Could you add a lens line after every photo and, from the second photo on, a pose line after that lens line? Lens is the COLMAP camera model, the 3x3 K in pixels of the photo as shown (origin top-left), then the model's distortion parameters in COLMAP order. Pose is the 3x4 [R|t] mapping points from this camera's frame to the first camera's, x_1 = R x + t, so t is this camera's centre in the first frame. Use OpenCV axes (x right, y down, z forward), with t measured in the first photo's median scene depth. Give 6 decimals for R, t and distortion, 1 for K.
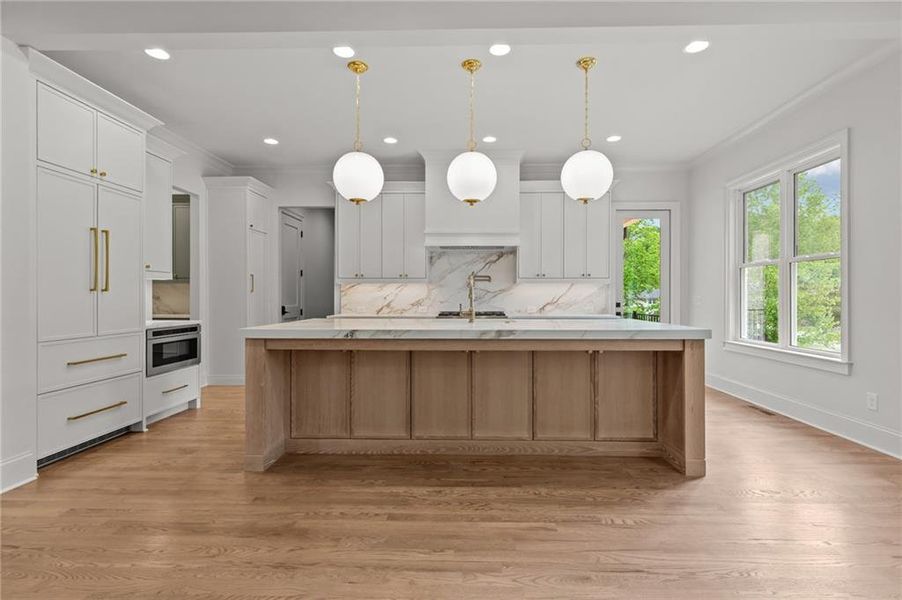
lens RADIAL K [[433.1, 0, 462.1], [0, 433.1, 299.1], [0, 0, 1]] dist [-0.000149, 0.000074]
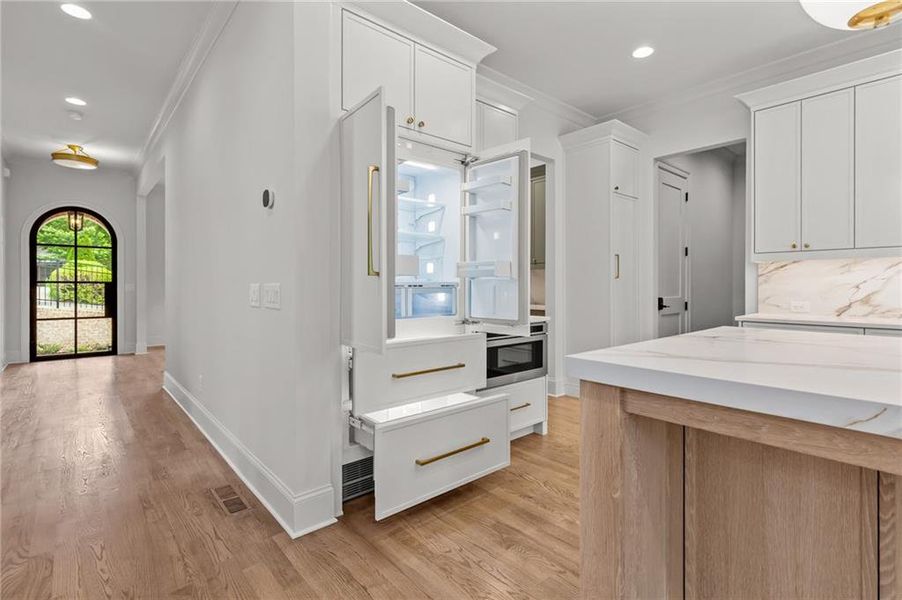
lens RADIAL K [[428.3, 0, 456.8], [0, 428.3, 287.6], [0, 0, 1]] dist [-0.001559, -0.000582]
pose [[0.674778, 0.000933, -0.738020, -0.169838], [-0.001097, 0.999999, 0.000261, -0.000784], [0.738020, 0.000633, 0.674778, 0.395679]]
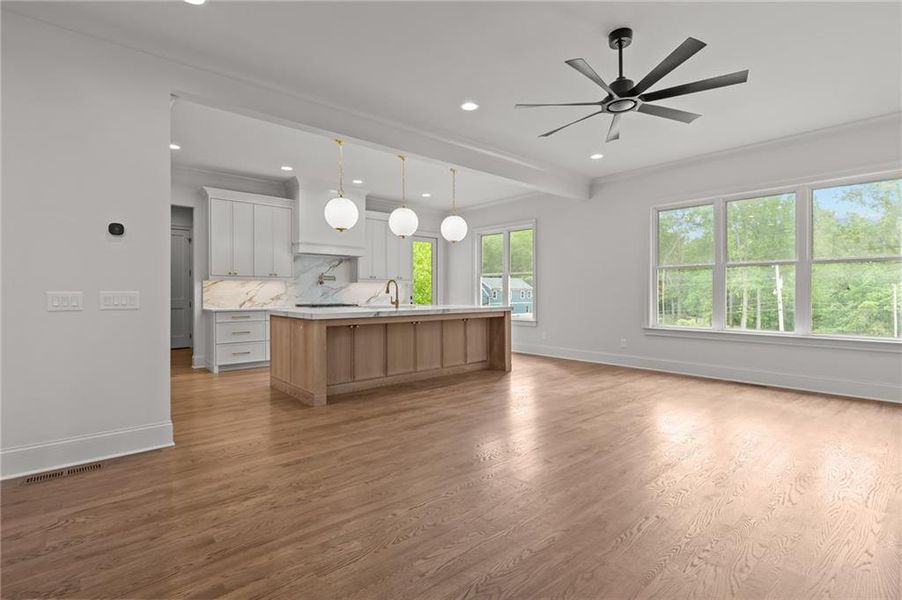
lens RADIAL K [[421.2, 0, 464.5], [0, 421.2, 296.6], [0, 0, 1]] dist [0.000403, 0.000725]
pose [[0.722664, -0.006673, 0.691168, -0.737919], [0.003396, 0.999976, 0.006104, 0.001582], [-0.691192, -0.002064, 0.722669, -0.283344]]
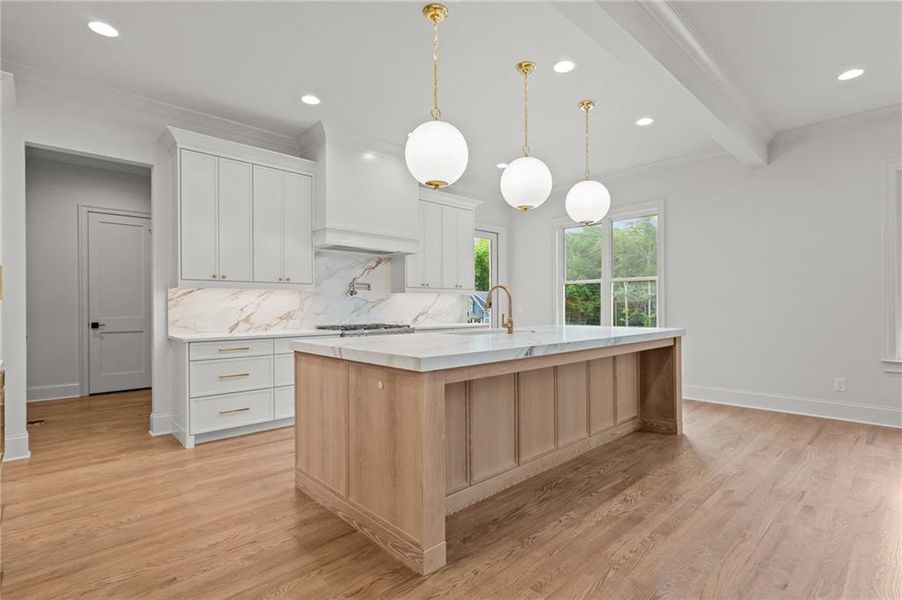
lens RADIAL K [[432.5, 0, 468.8], [0, 432.5, 307.5], [0, 0, 1]] dist [0.000823, 0.000336]
pose [[0.698358, -0.004542, 0.715734, -0.591226], [0.008244, 0.999965, -0.001697, -0.002140], [-0.715701, 0.007086, 0.698371, 0.321209]]
